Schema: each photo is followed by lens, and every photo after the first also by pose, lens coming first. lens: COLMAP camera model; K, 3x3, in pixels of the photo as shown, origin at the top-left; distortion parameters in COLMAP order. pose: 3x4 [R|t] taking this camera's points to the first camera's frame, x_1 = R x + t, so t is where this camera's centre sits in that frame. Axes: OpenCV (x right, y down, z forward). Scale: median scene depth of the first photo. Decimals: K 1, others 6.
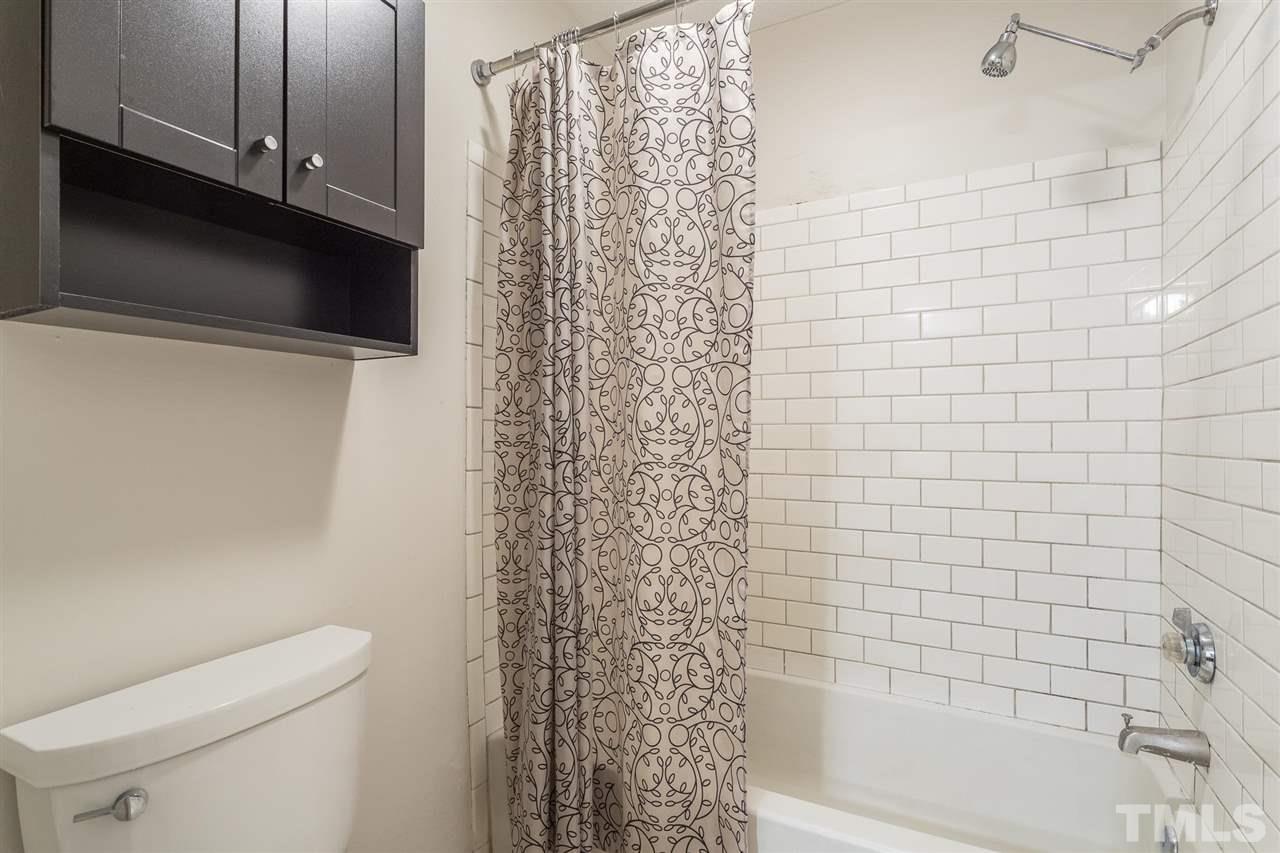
lens RADIAL K [[614.9, 0, 639.3], [0, 614.9, 429.9], [0, 0, 1]] dist [0.002122, 0.001129]
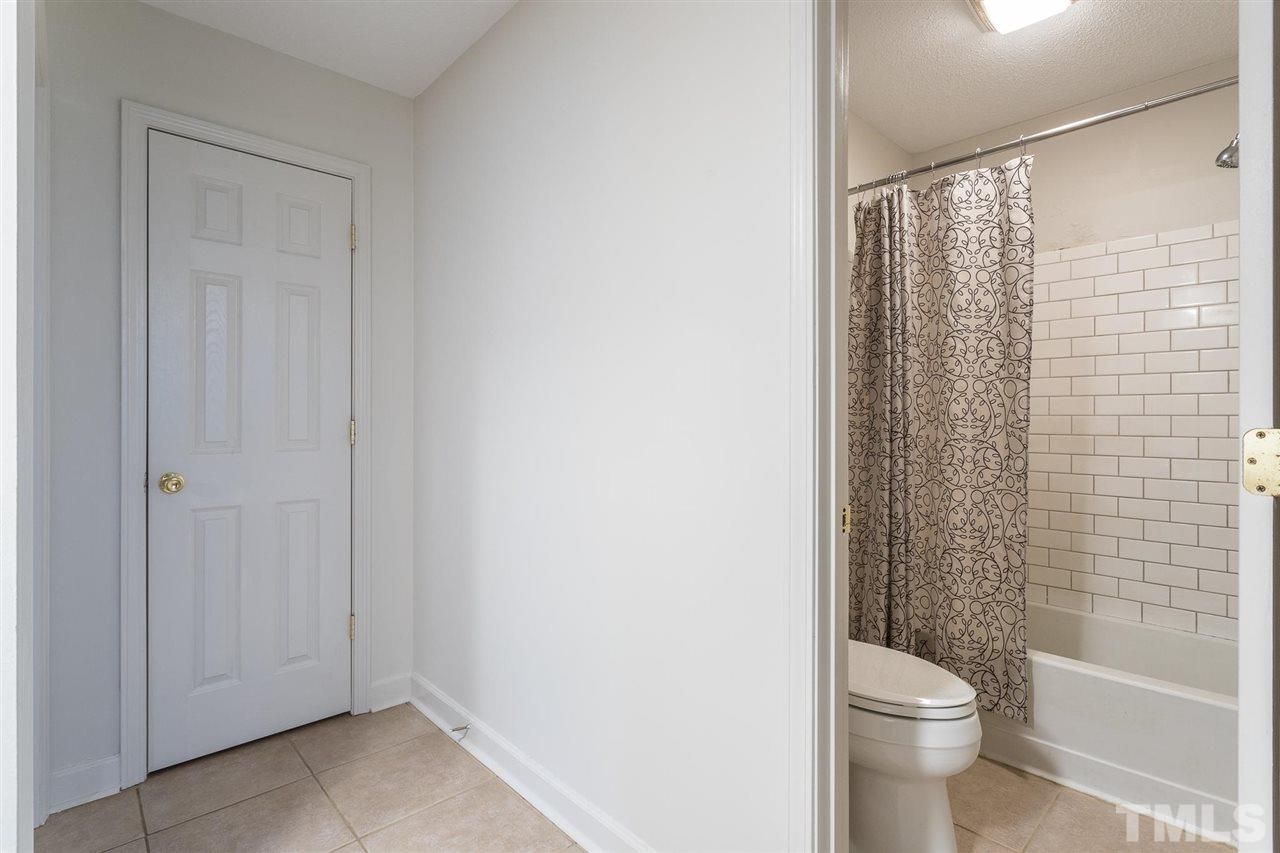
lens RADIAL K [[614.9, 0, 643.8], [0, 614.9, 415.5], [0, 0, 1]] dist [0.002122, 0.001129]
pose [[0.946183, 0.005256, -0.323589, -0.235511], [-0.007060, 0.999965, -0.004401, 0.003356], [0.323555, 0.006449, 0.946187, -0.795904]]
